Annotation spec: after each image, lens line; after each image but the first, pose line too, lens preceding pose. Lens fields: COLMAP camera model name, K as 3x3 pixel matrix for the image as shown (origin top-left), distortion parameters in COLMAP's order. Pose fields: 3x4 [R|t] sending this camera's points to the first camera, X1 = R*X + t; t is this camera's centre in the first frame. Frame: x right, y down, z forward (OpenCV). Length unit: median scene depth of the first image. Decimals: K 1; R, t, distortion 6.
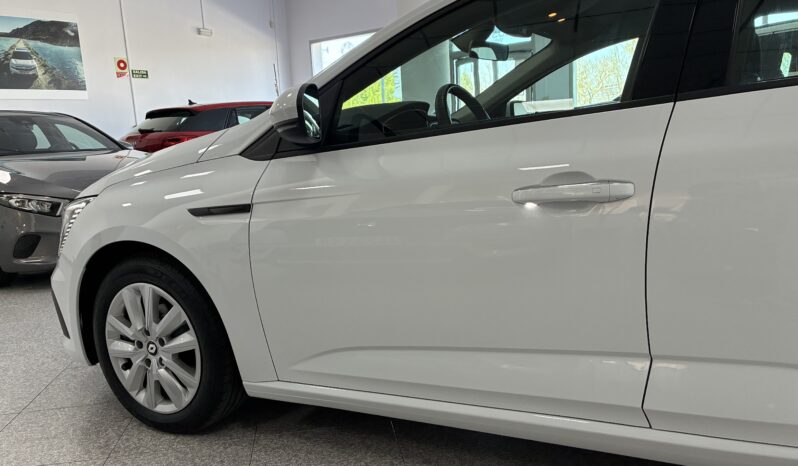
lens RADIAL K [[613.1, 0, 399.0], [0, 613.1, 233.0], [0, 0, 1]] dist [0.105854, -0.154753]
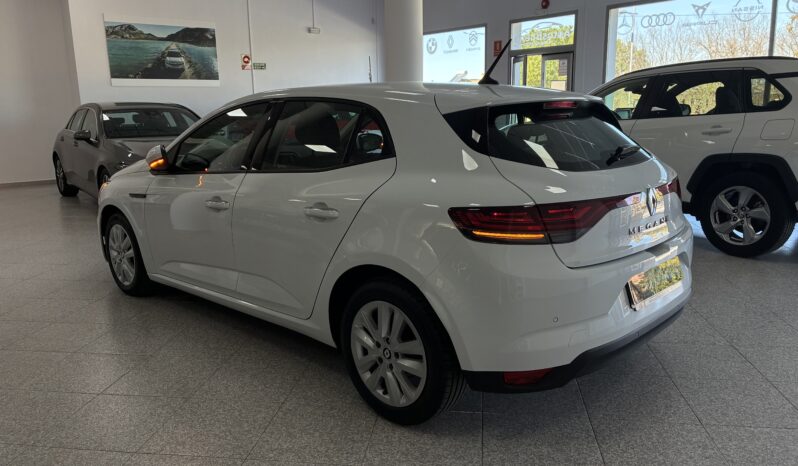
lens RADIAL K [[604.9, 0, 400.0], [0, 604.9, 229.7], [0, 0, 1]] dist [0.045349, -0.060807]
pose [[0.962861, 0.092292, -0.253734, 0.249711], [-0.077456, 0.994683, 0.067872, -0.028476], [0.258649, -0.045698, 0.964890, -0.186071]]
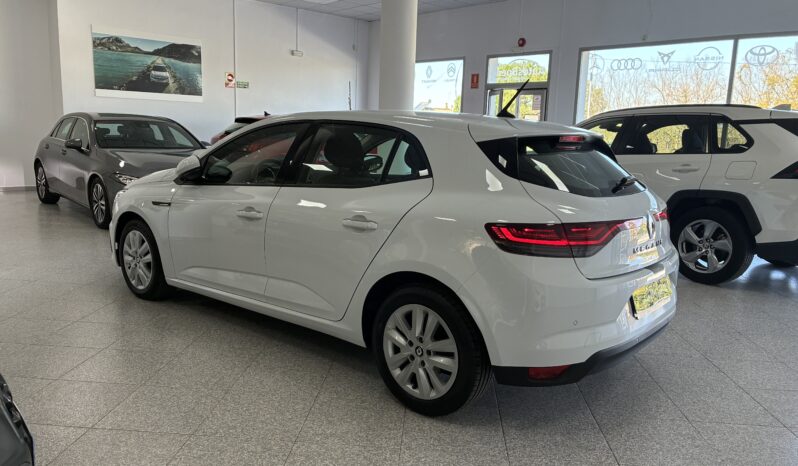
lens RADIAL K [[604.9, 0, 400.0], [0, 604.9, 229.7], [0, 0, 1]] dist [0.045349, -0.060807]
pose [[0.974189, 0.121193, -0.190443, 0.219715], [-0.119271, 0.992627, 0.021566, -0.020016], [0.191653, 0.001705, 0.981461, -0.231528]]
